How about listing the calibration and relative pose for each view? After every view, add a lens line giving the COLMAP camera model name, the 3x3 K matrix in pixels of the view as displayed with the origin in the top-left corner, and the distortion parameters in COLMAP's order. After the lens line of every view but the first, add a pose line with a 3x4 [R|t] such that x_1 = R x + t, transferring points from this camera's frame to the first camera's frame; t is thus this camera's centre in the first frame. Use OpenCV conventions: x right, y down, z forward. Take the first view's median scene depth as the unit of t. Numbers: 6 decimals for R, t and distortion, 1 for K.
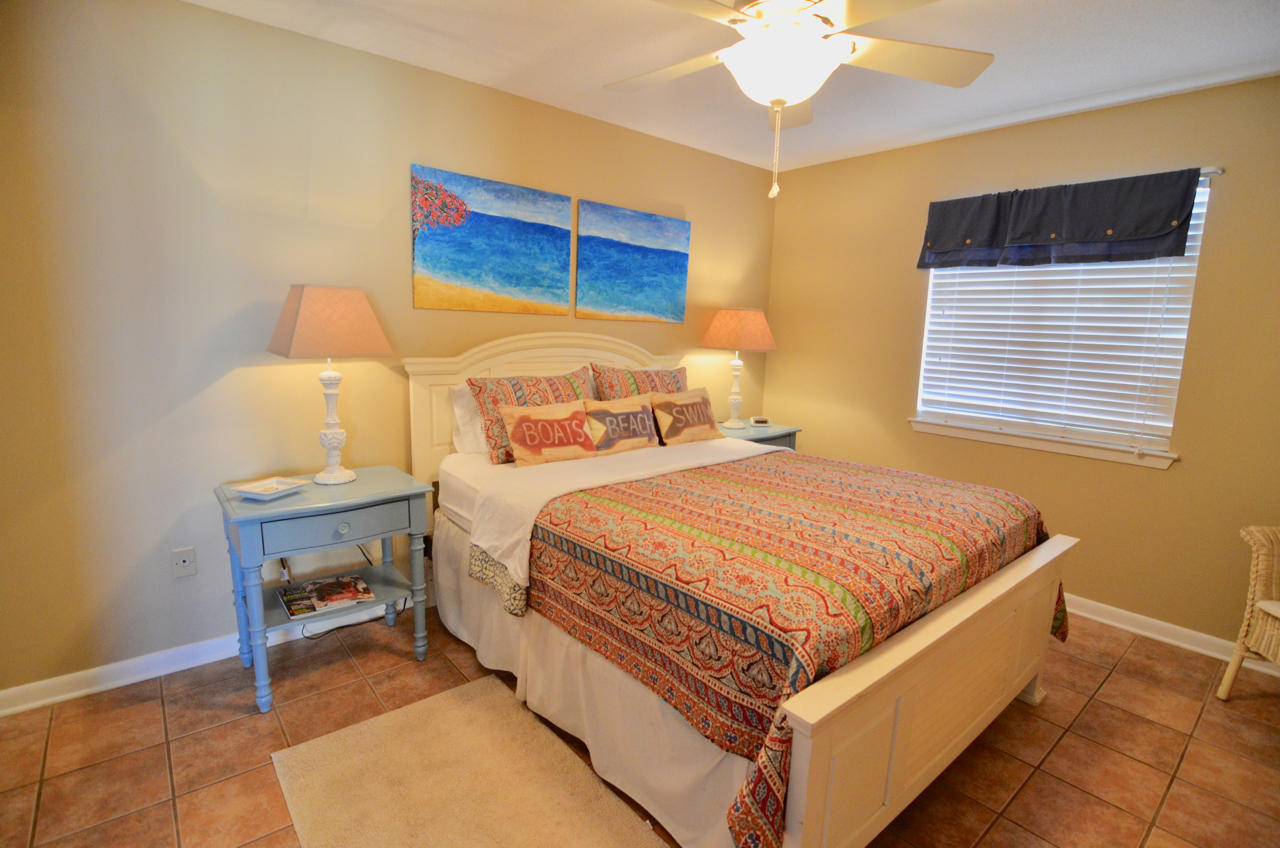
lens RADIAL K [[611.2, 0, 650.6], [0, 611.2, 426.2], [0, 0, 1]] dist [-0.002426, -0.012890]
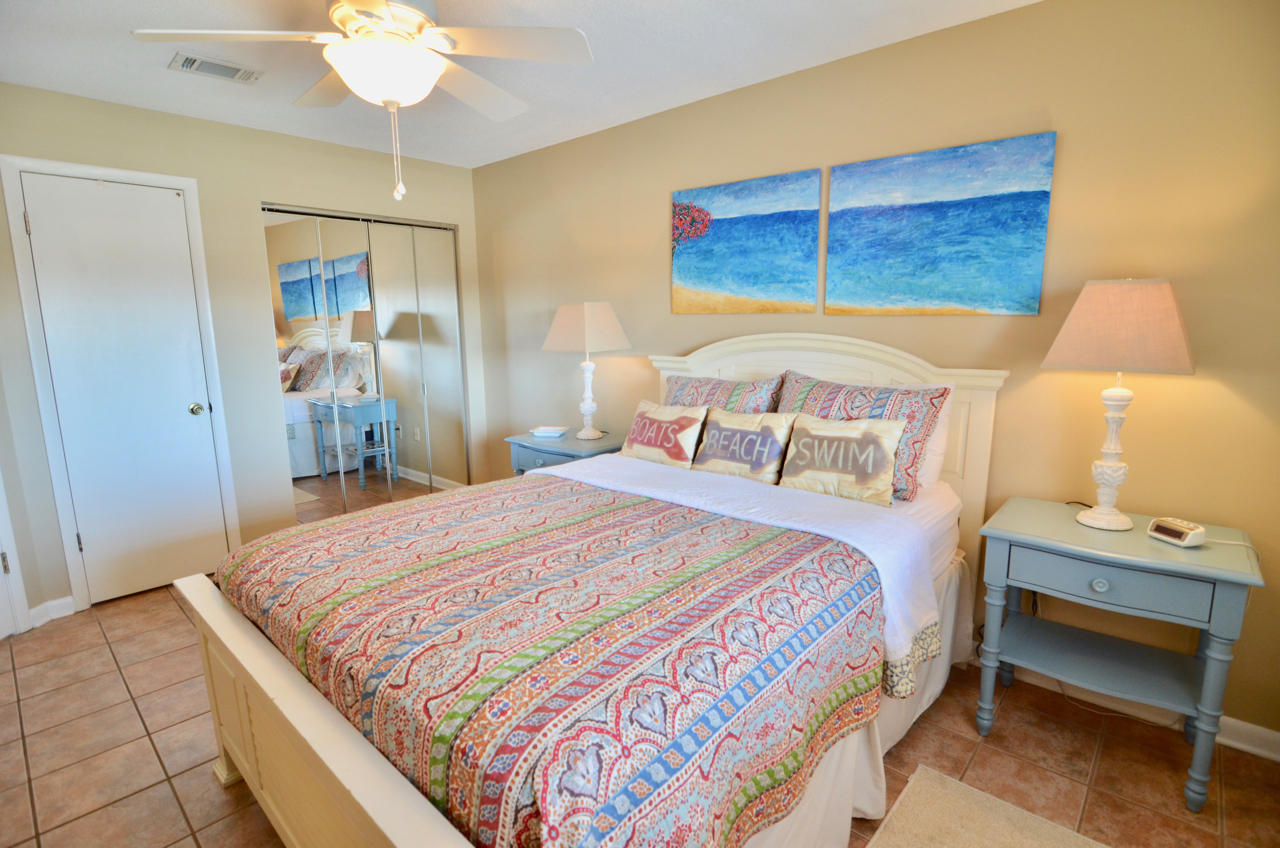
lens RADIAL K [[611.2, 0, 650.6], [0, 611.2, 426.2], [0, 0, 1]] dist [-0.002426, -0.012890]
pose [[0.131364, 0.138898, -0.981555, 0.704029], [-0.147643, 0.981834, 0.119178, -0.100634], [0.980278, 0.129264, 0.149485, 0.709207]]
